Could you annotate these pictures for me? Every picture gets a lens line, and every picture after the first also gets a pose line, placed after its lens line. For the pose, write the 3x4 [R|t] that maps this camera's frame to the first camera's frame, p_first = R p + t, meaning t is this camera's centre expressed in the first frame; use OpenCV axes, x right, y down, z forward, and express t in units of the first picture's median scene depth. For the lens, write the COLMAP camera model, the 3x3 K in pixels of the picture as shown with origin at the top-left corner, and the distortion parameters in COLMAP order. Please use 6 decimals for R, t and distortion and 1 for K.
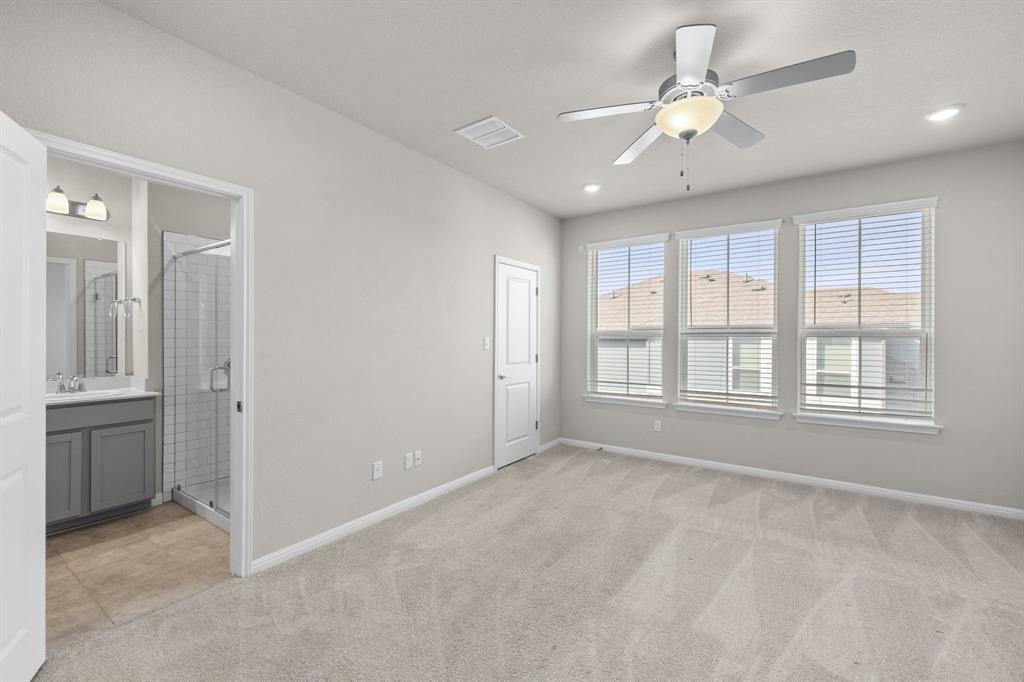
lens RADIAL K [[431.5, 0, 512.0], [0, 431.5, 341.0], [0, 0, 1]] dist [-0.004450, -0.000022]
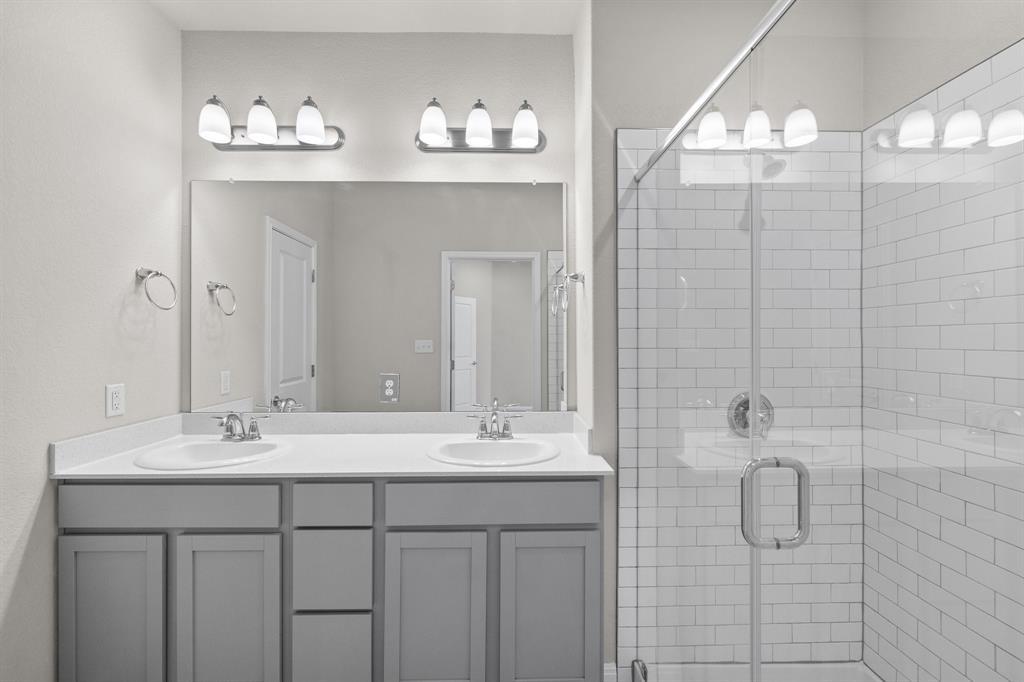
lens RADIAL K [[431.5, 0, 512.0], [0, 431.5, 341.0], [0, 0, 1]] dist [-0.004450, -0.000022]
pose [[0.586088, -0.004987, -0.810232, -0.481640], [0.000712, 0.999984, -0.005640, -0.011475], [0.810247, 0.002728, 0.586082, 0.612520]]
